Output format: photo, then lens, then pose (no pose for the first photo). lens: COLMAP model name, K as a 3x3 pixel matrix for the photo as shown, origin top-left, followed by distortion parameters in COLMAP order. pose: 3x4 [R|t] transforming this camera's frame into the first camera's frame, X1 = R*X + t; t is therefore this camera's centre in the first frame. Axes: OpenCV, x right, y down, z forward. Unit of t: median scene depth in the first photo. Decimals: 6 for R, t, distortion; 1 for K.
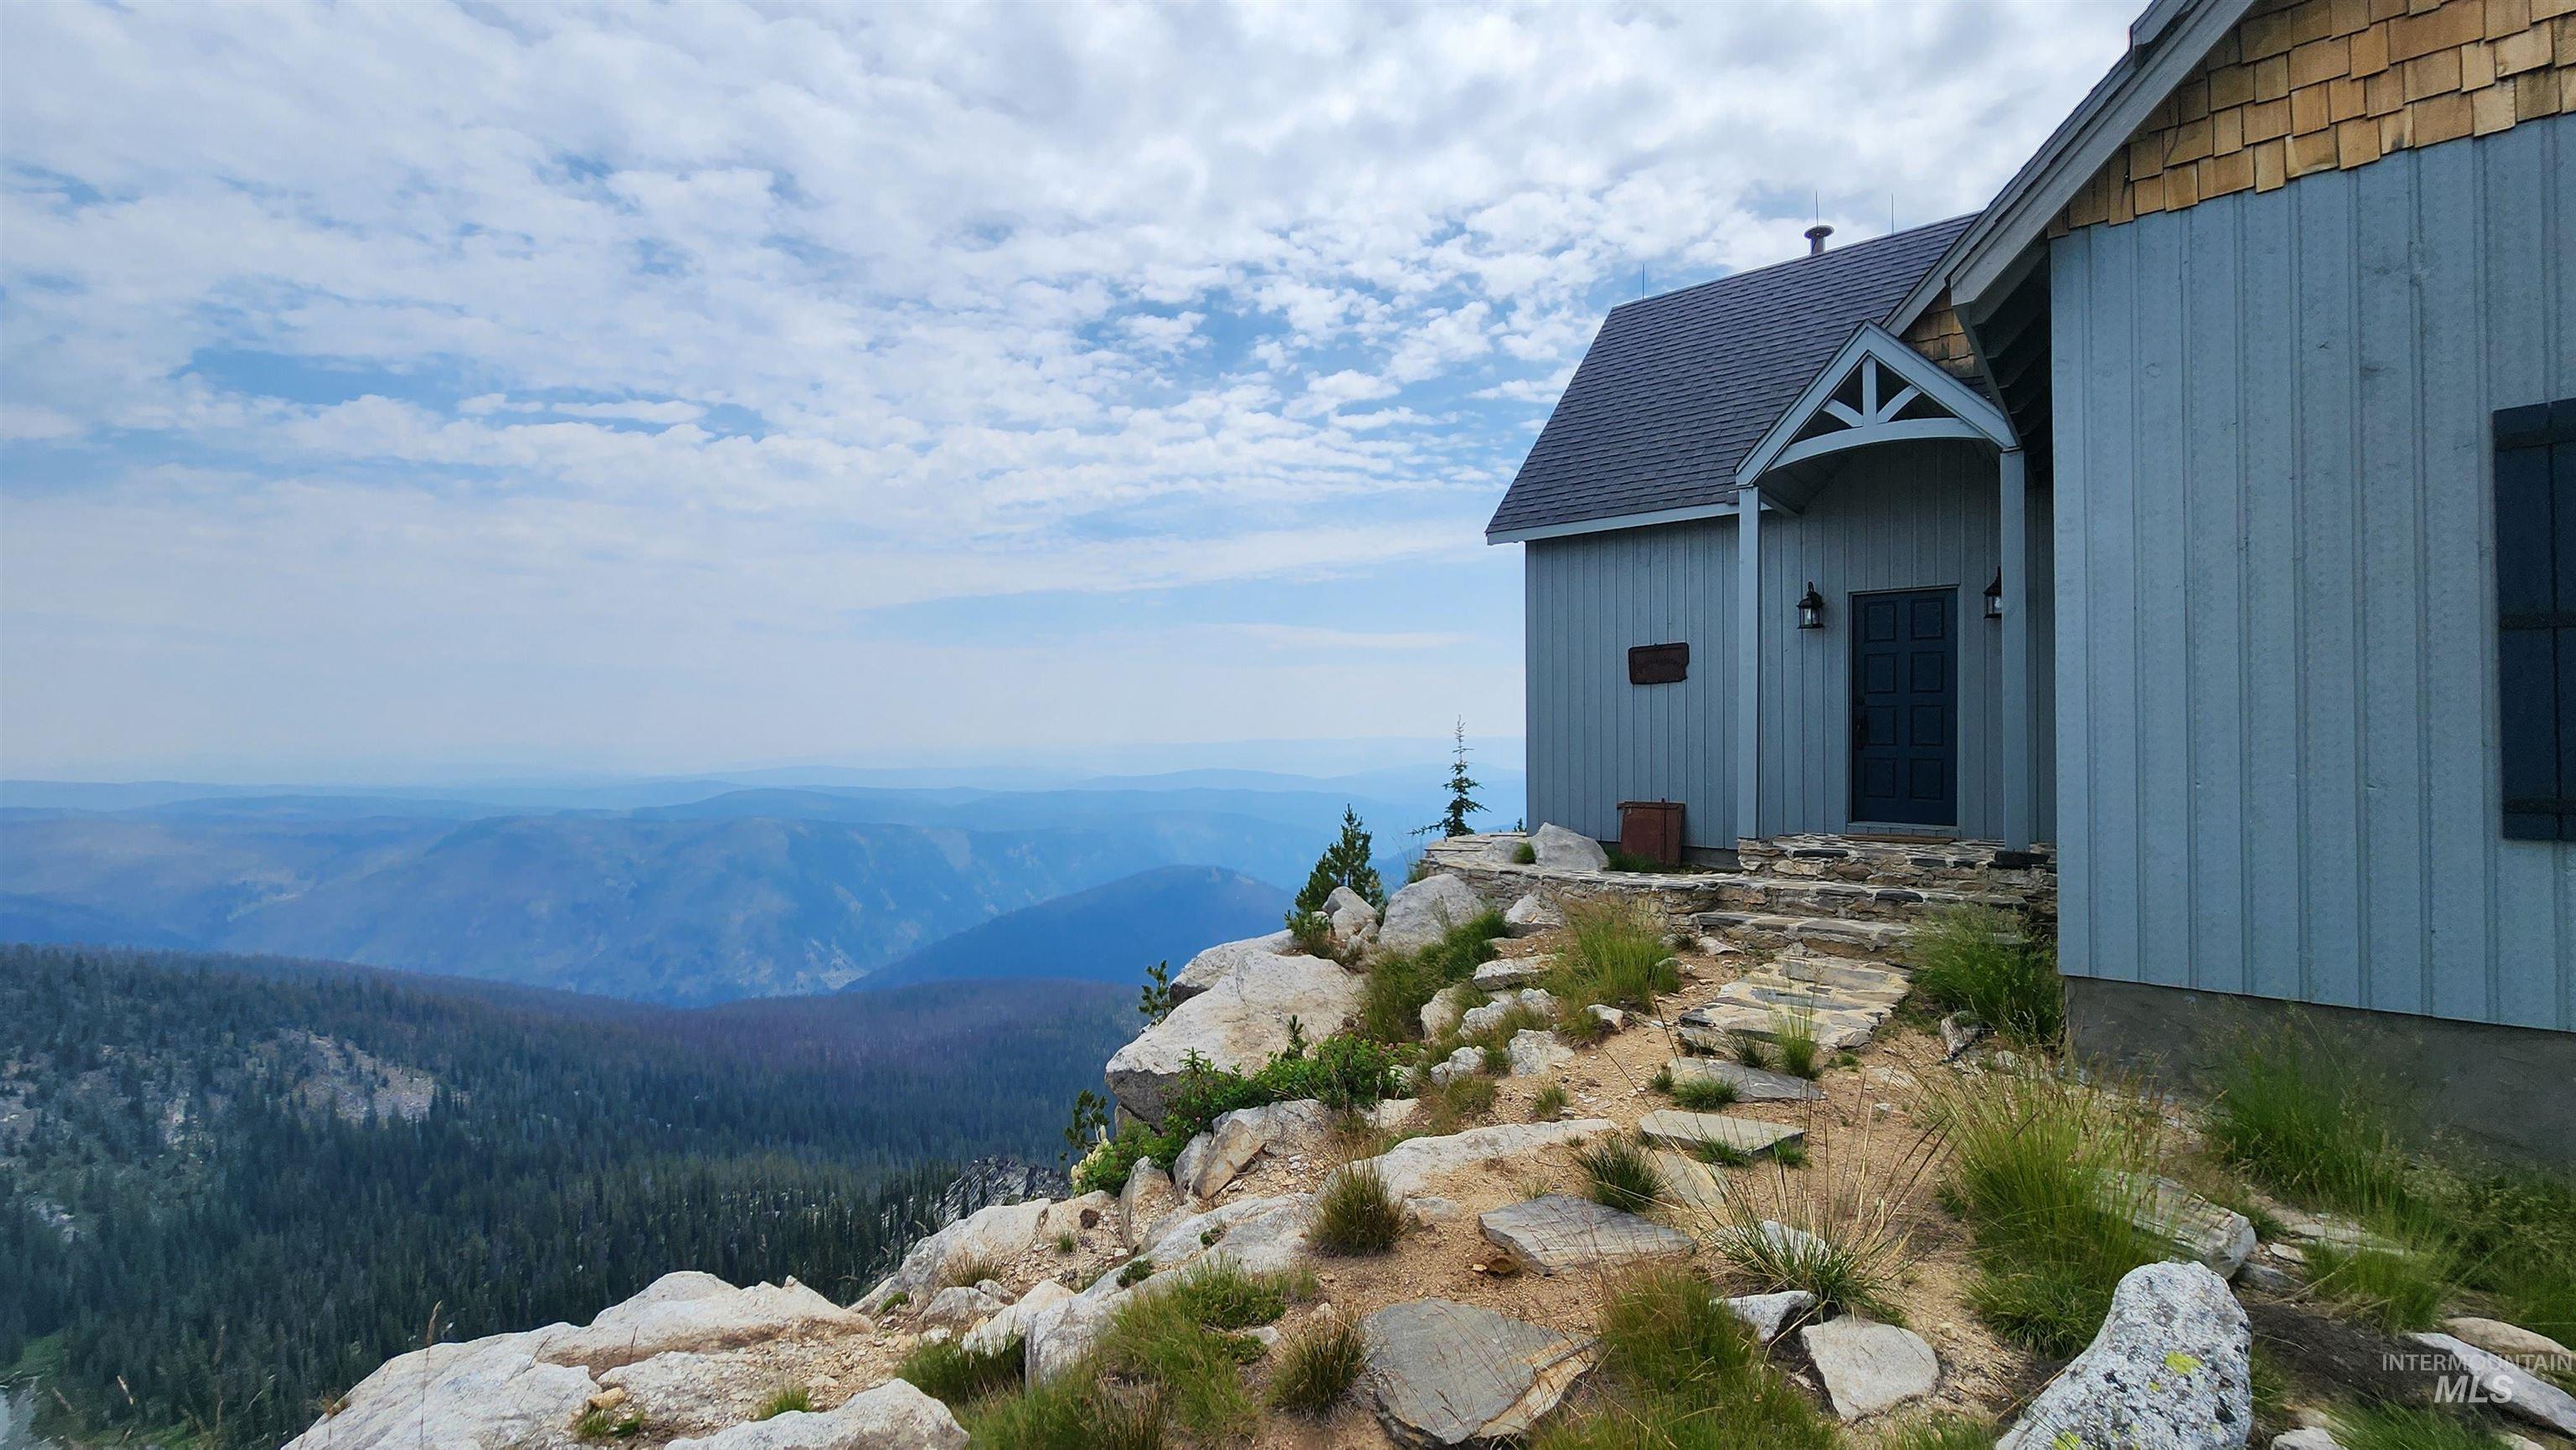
lens RADIAL K [[1075.8, 0, 1262.1], [0, 1075.8, 723.1], [0, 0, 1]] dist [0.011316, 0.001480]
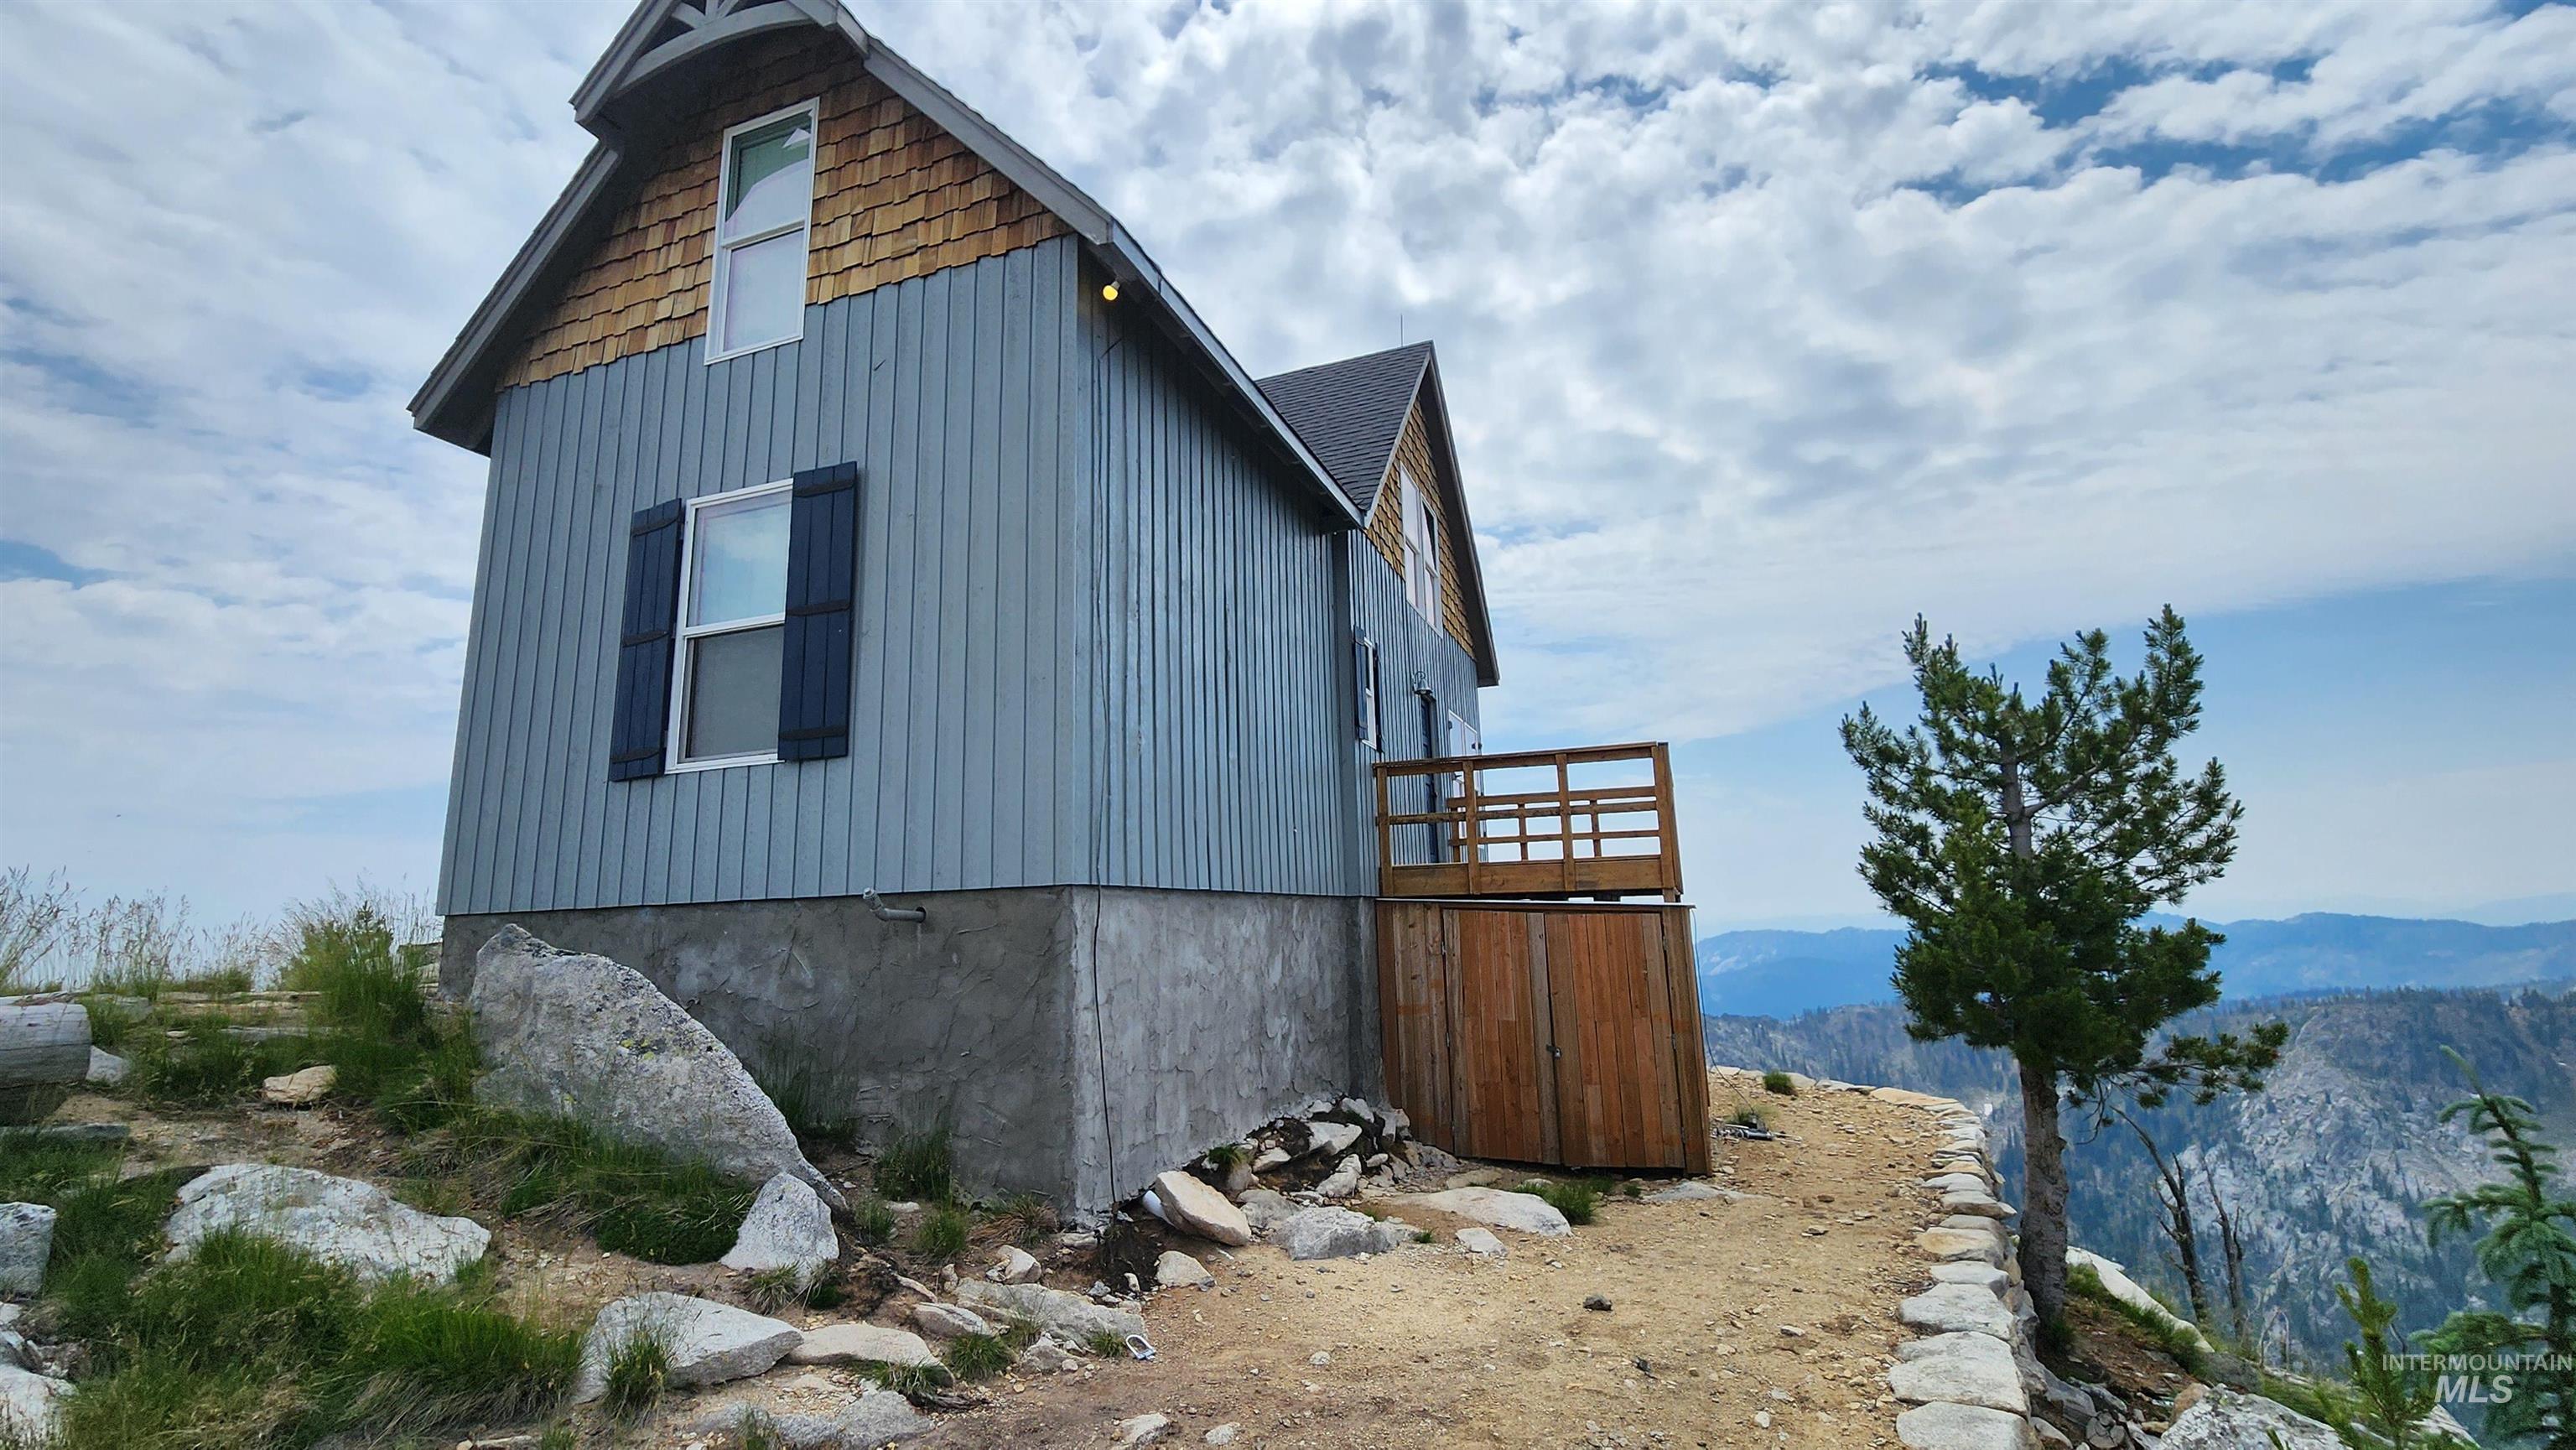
lens RADIAL K [[1075.8, 0, 1270.1], [0, 1075.8, 706.5], [0, 0, 1]] dist [0.011316, 0.001480]
pose [[0.944294, 0.046292, 0.325831, 0.731218], [0.024878, 0.977184, -0.210931, 0.158262], [-0.328162, 0.207287, 0.921598, -0.316011]]
